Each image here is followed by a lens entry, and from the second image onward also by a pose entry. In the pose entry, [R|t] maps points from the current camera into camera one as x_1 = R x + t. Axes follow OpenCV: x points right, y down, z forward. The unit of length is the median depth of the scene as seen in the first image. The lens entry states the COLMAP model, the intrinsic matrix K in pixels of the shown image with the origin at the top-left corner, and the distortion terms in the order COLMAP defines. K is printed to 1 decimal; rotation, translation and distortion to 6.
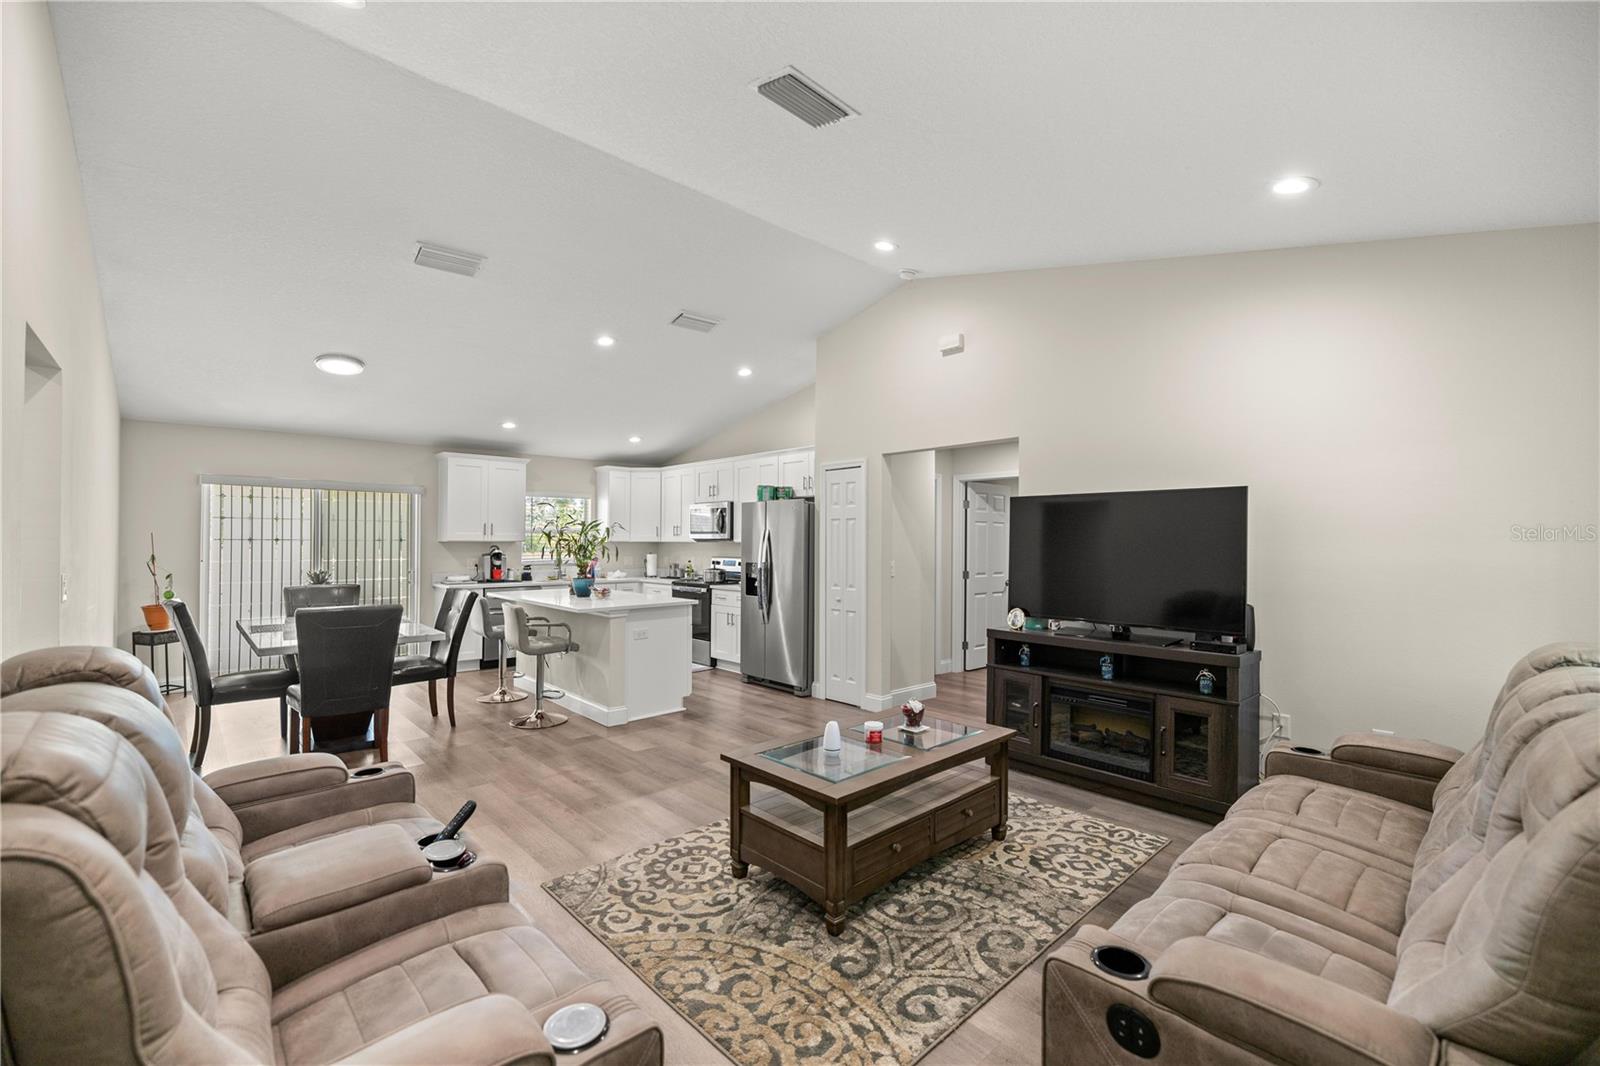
lens RADIAL K [[675.1, 0, 799.2], [0, 675.1, 541.2], [0, 0, 1]] dist [0.001320, 0.000294]
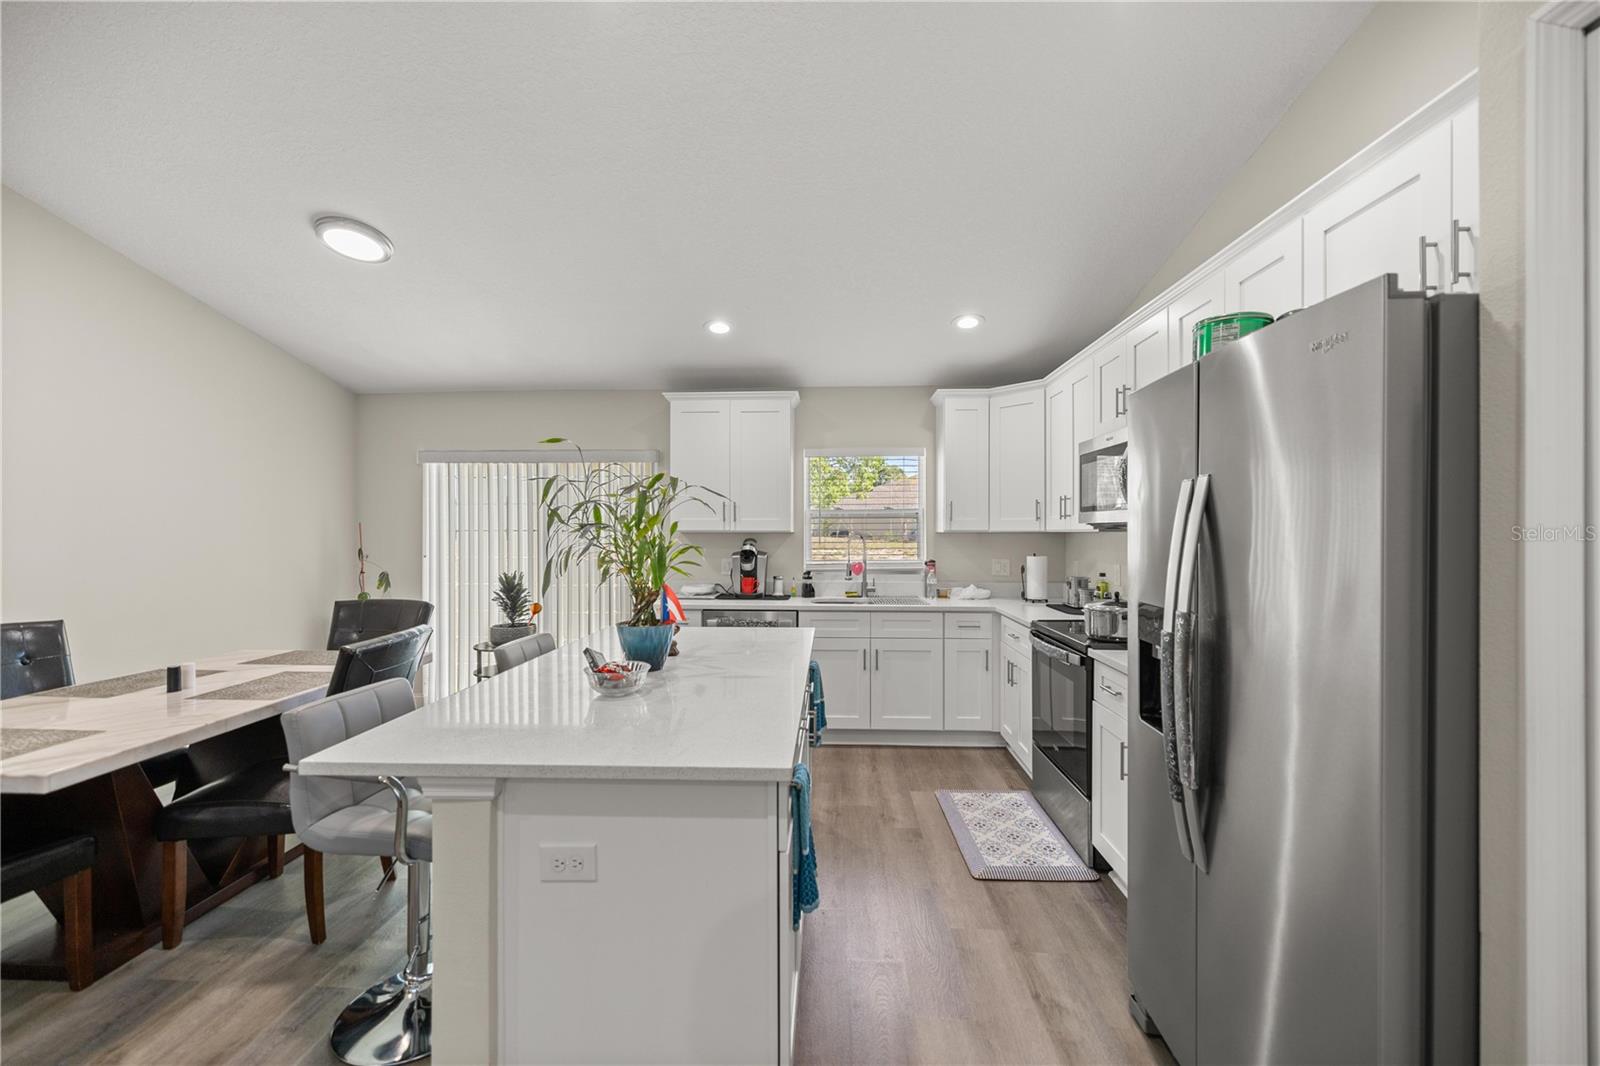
lens RADIAL K [[675.1, 0, 799.2], [0, 675.1, 541.2], [0, 0, 1]] dist [0.001320, 0.000294]
pose [[0.699285, 0.006143, -0.714816, 0.049130], [0.002045, 0.999942, 0.010594, 0.006642], [0.714840, -0.008871, 0.699232, 1.526886]]
